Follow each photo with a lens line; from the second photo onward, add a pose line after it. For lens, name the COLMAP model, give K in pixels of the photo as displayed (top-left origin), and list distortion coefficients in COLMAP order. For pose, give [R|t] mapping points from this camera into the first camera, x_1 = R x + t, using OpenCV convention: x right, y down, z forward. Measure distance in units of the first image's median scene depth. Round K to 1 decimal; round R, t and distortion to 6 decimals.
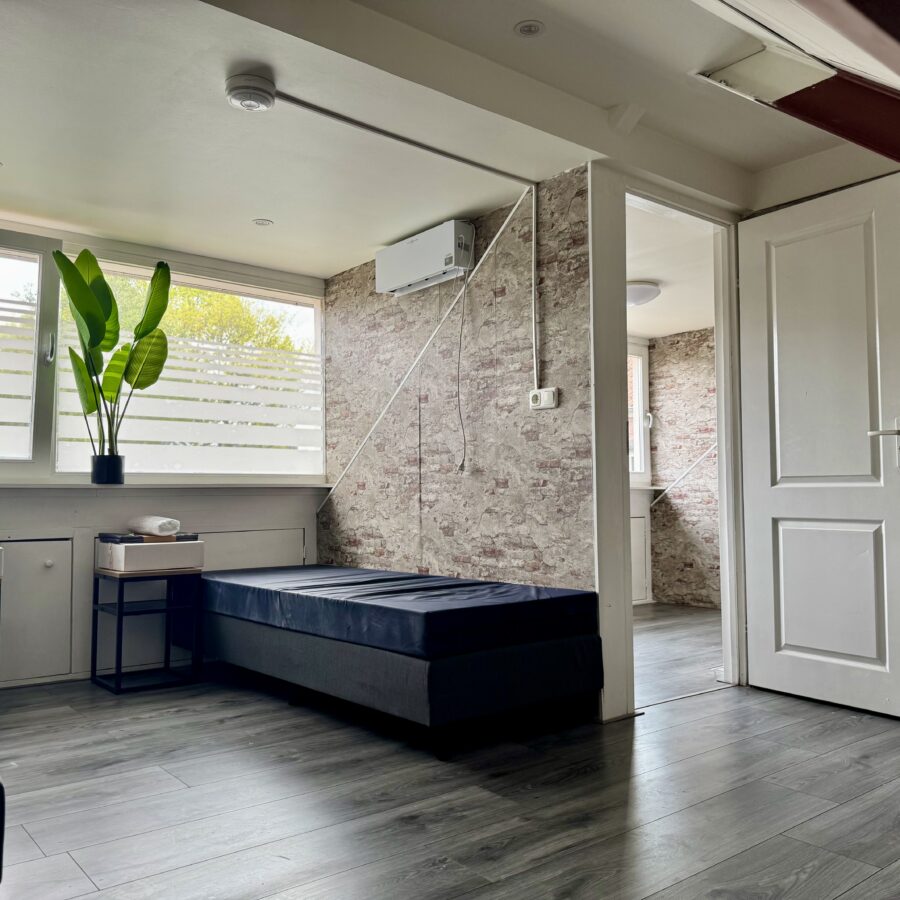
lens RADIAL K [[835.9, 0, 454.2], [0, 835.9, 444.9], [0, 0, 1]] dist [0.024765, 0.000000]
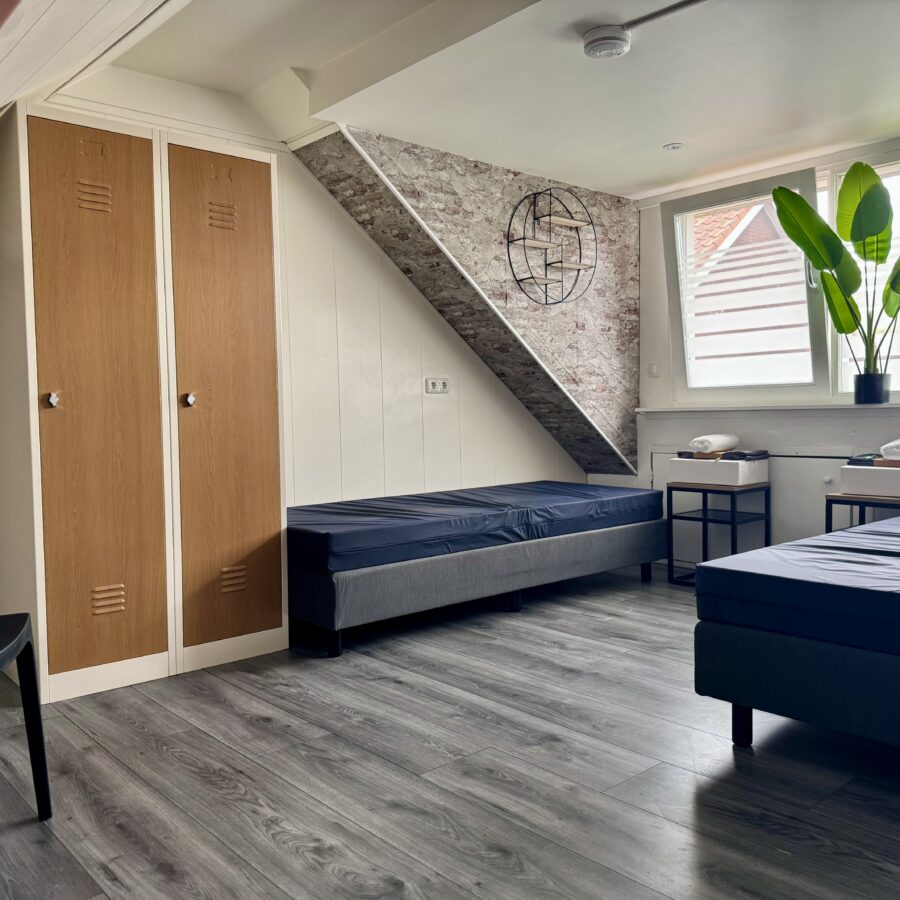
lens RADIAL K [[835.9, 0, 455.2], [0, 835.9, 449.2], [0, 0, 1]] dist [0.024765, 0.000000]
pose [[0.059388, 0.042485, -0.997331, 0.929247], [0.075054, 0.996076, 0.046901, 0.031328], [0.995410, -0.077639, 0.055966, 0.827196]]
